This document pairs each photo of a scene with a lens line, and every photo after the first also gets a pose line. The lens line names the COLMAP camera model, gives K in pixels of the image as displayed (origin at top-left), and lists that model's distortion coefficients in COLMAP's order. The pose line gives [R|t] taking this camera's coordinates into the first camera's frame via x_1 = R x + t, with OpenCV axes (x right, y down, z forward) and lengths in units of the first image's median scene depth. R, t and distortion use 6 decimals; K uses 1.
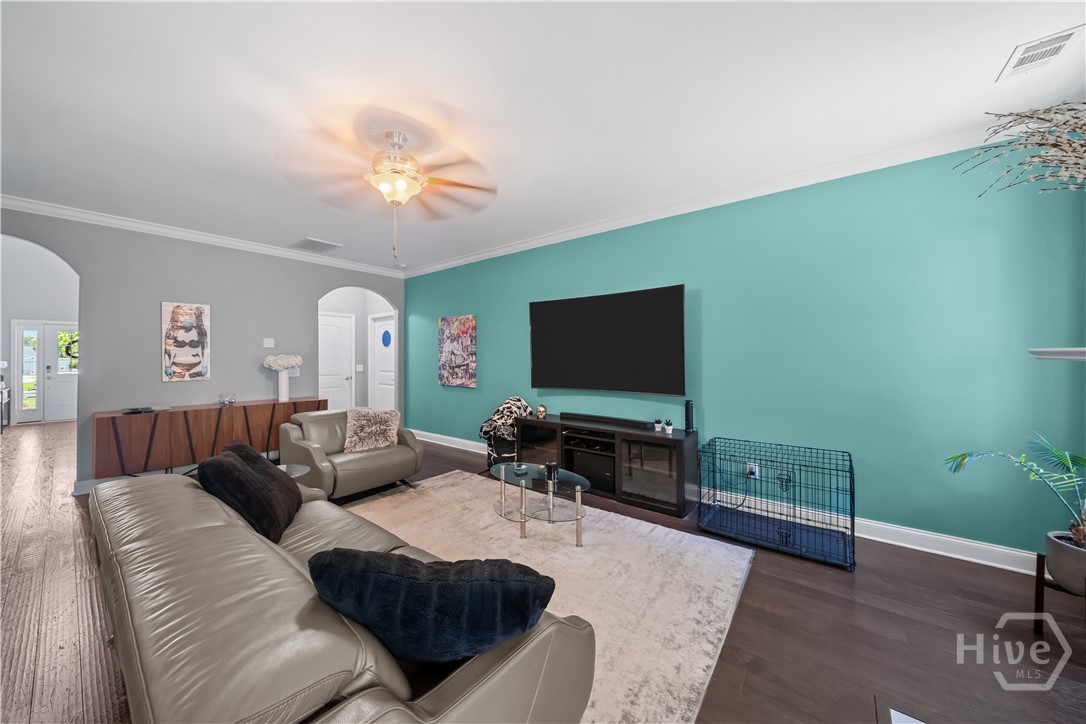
lens RADIAL K [[385.8, 0, 542.9], [0, 385.8, 357.2], [0, 0, 1]] dist [0.000665, 0.000025]
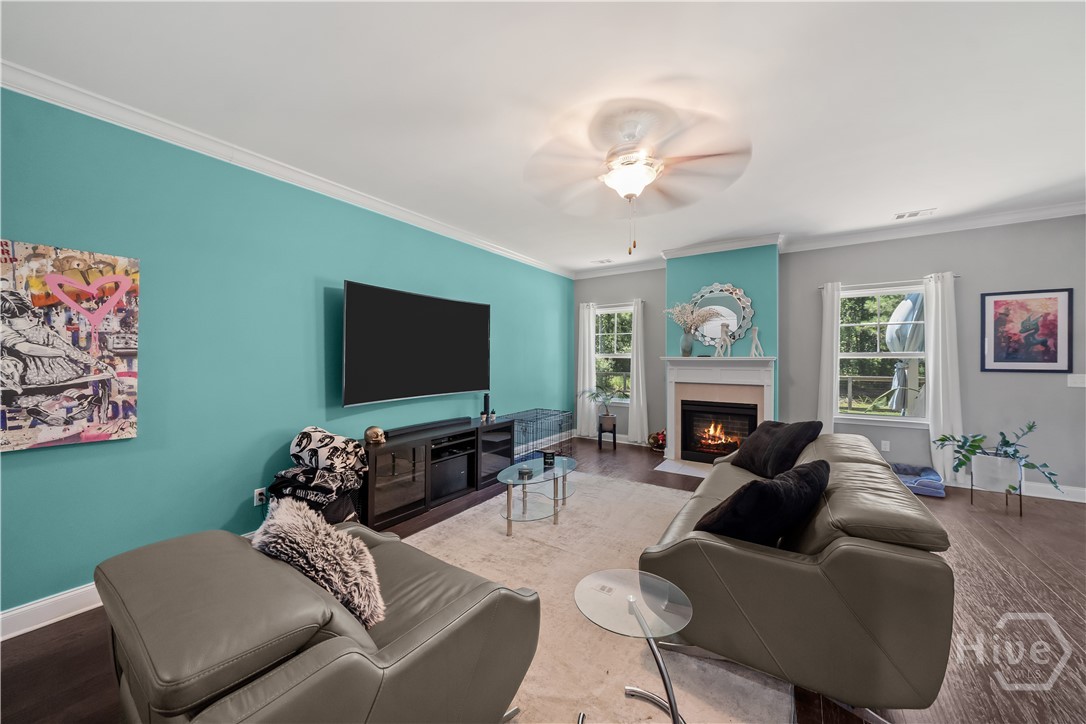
lens RADIAL K [[385.8, 0, 536.7], [0, 385.8, 359.0], [0, 0, 1]] dist [0.000665, 0.000025]
pose [[-0.068165, 0.004316, 0.997665, -0.607510], [0.008649, 0.999956, -0.003735, 0.000664], [-0.997637, 0.008375, -0.068199, 0.595043]]
